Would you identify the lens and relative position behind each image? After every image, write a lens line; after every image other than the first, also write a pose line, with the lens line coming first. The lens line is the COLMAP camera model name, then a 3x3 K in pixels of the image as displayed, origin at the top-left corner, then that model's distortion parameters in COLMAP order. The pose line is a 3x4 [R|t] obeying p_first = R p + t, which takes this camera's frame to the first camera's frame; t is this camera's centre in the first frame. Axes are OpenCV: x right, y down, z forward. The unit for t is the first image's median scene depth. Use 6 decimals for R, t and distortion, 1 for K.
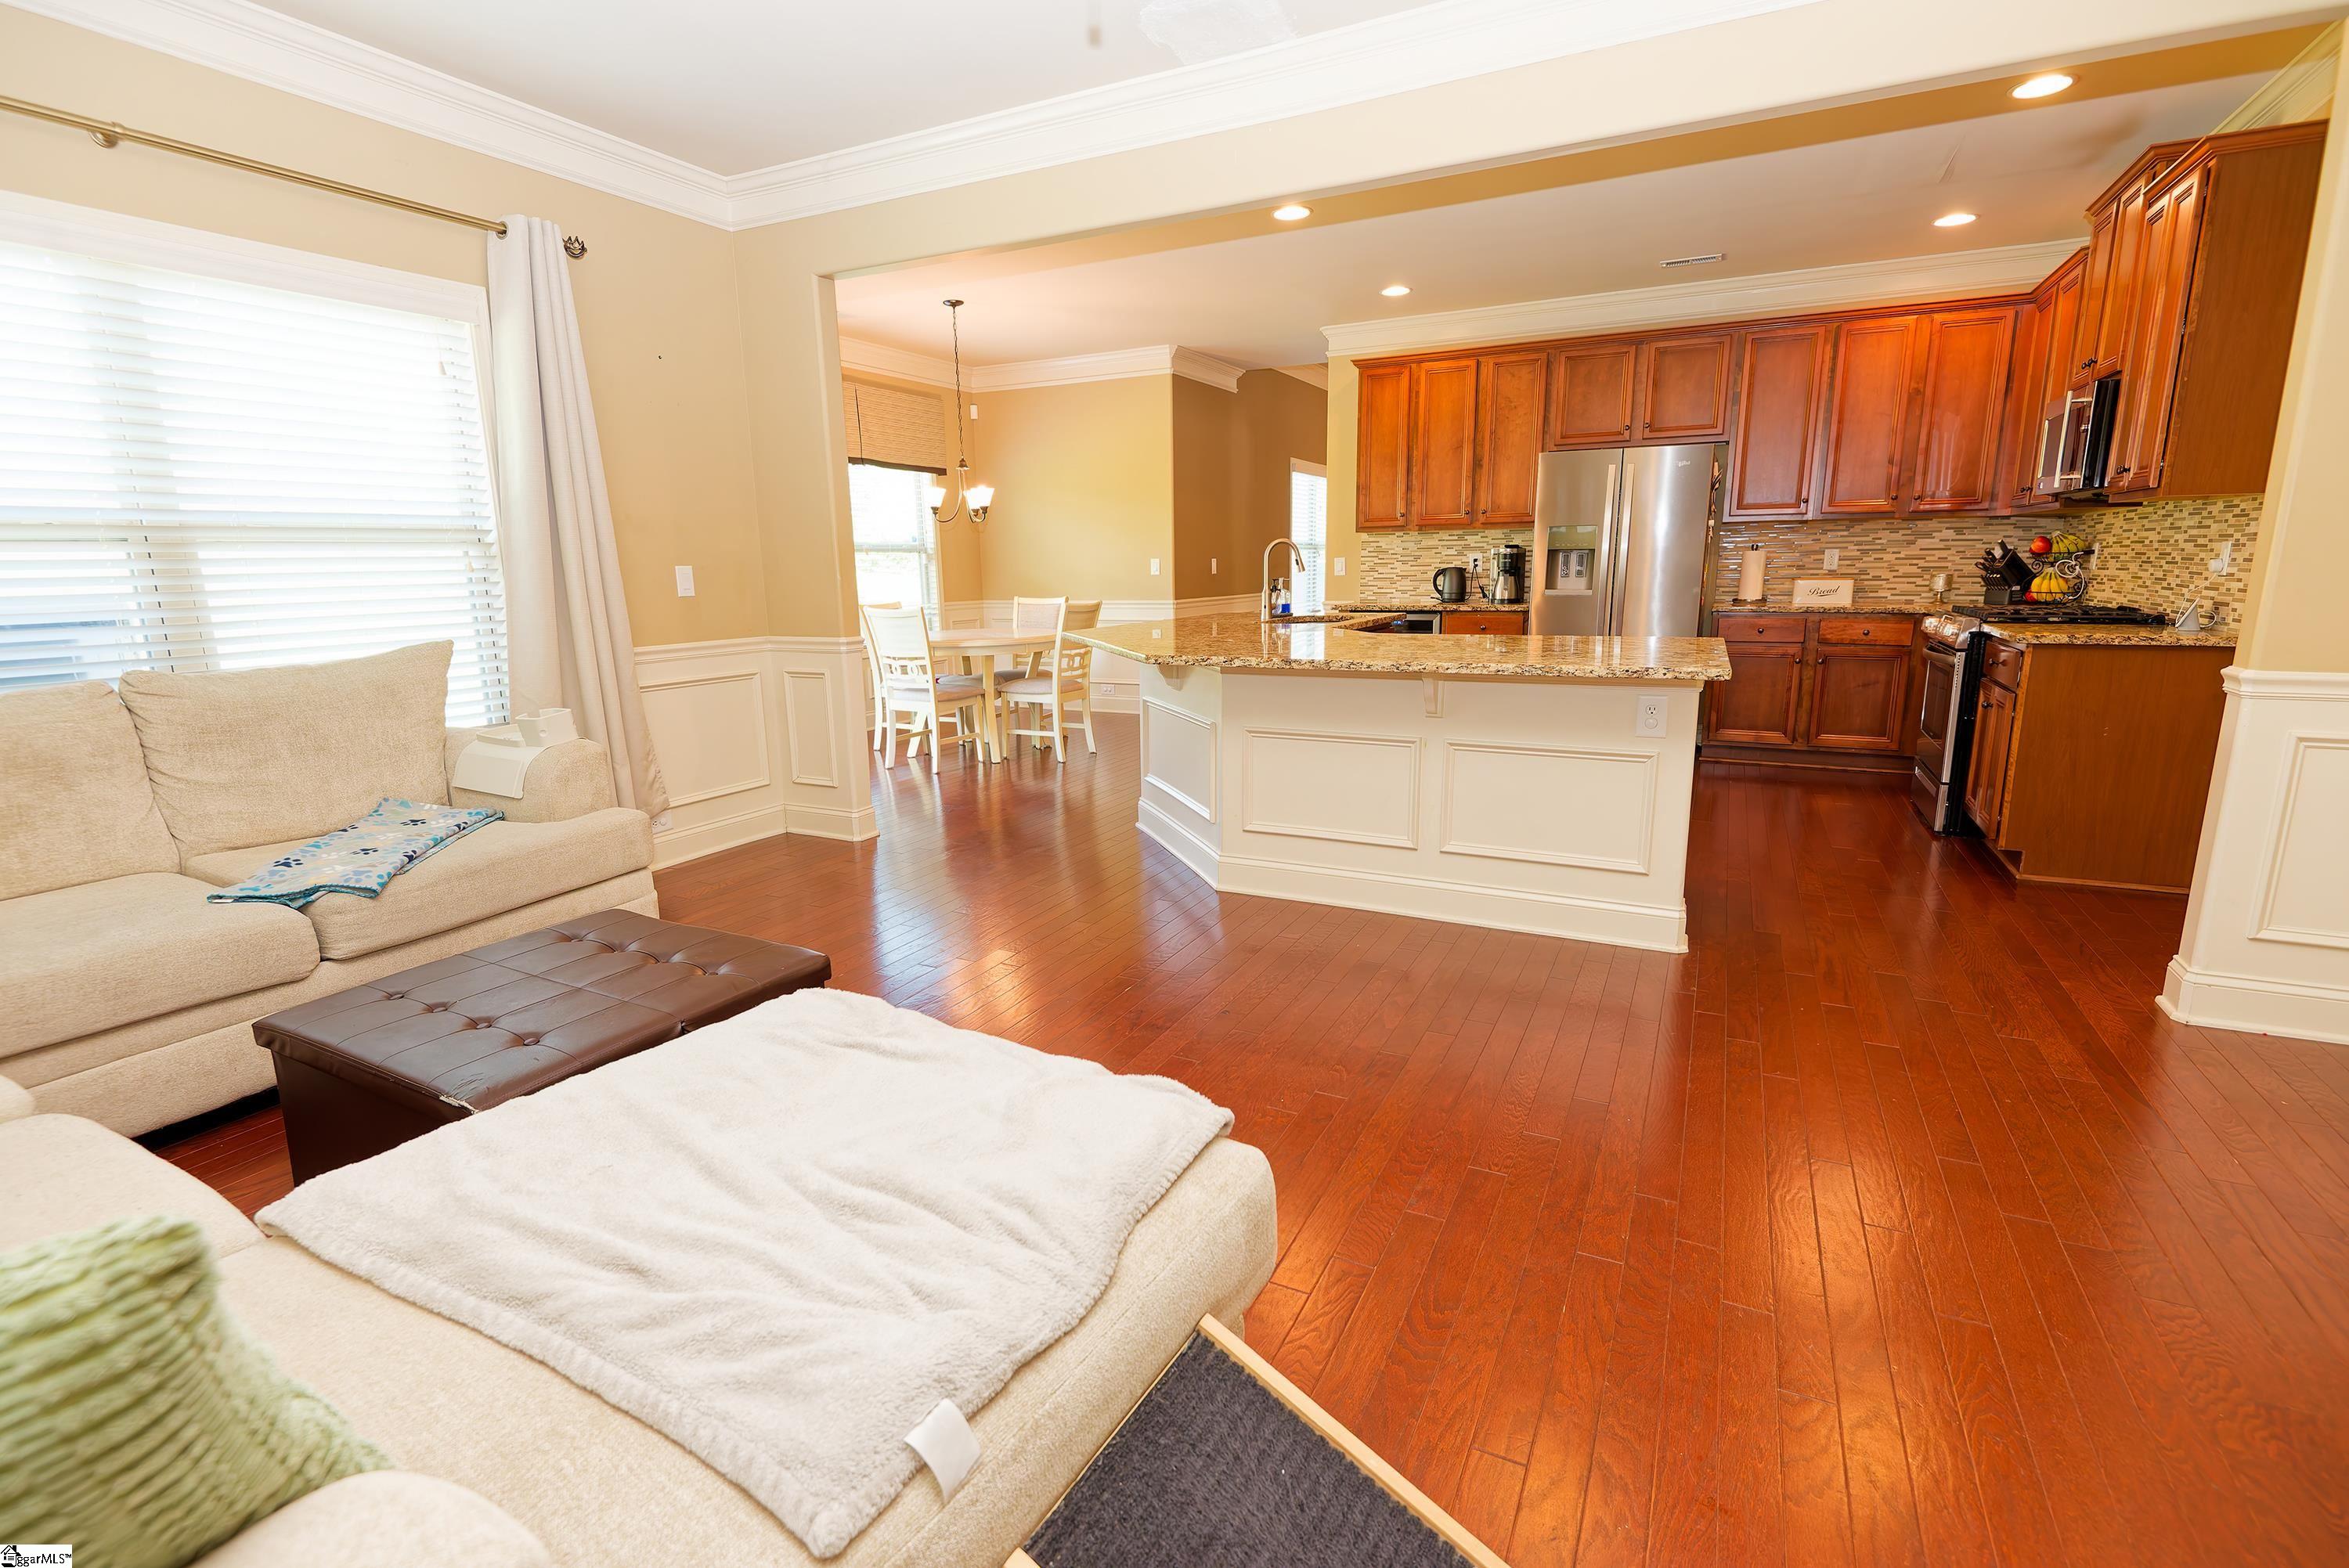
lens RADIAL K [[1072.9, 0, 1168.2], [0, 1072.9, 786.6], [0, 0, 1]] dist [-0.003489, -0.002572]
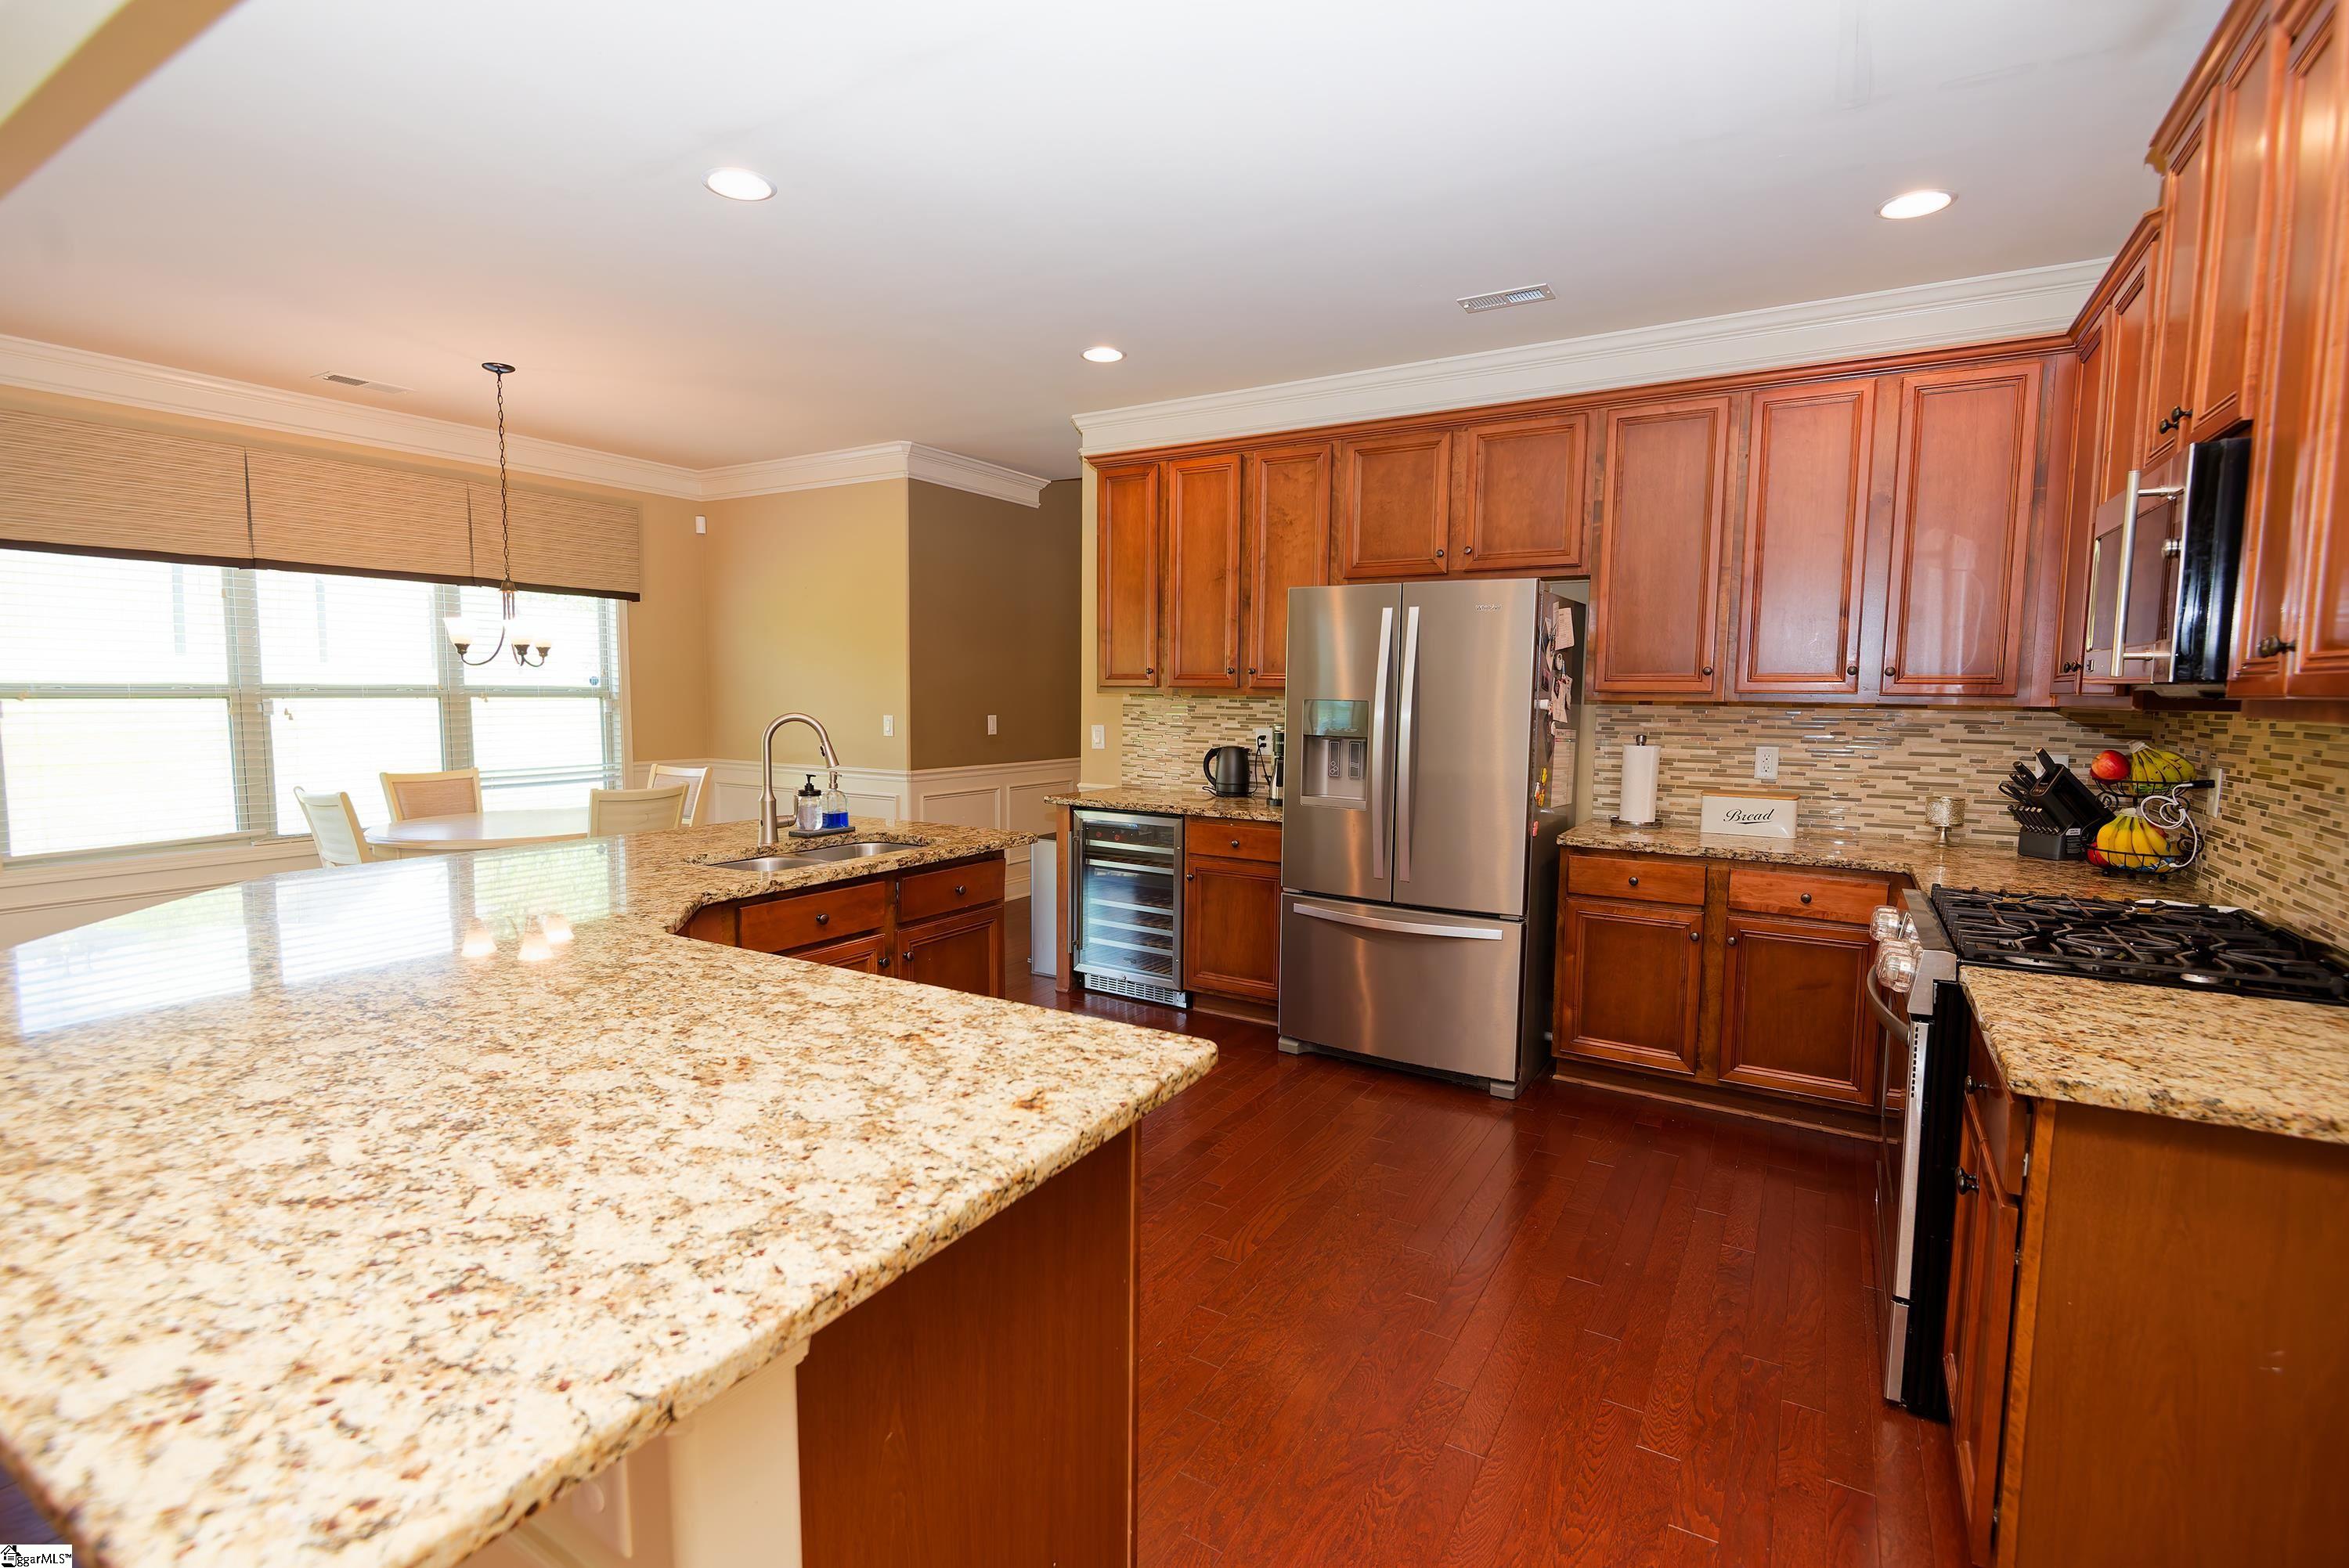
lens RADIAL K [[1072.9, 0, 1166.5], [0, 1072.9, 785.3], [0, 0, 1]] dist [-0.003489, -0.002572]
pose [[0.996965, 0.034895, -0.069590, 0.323682], [-0.042839, 0.992309, -0.116136, -0.115127], [0.065002, 0.118765, 0.990792, 0.370811]]
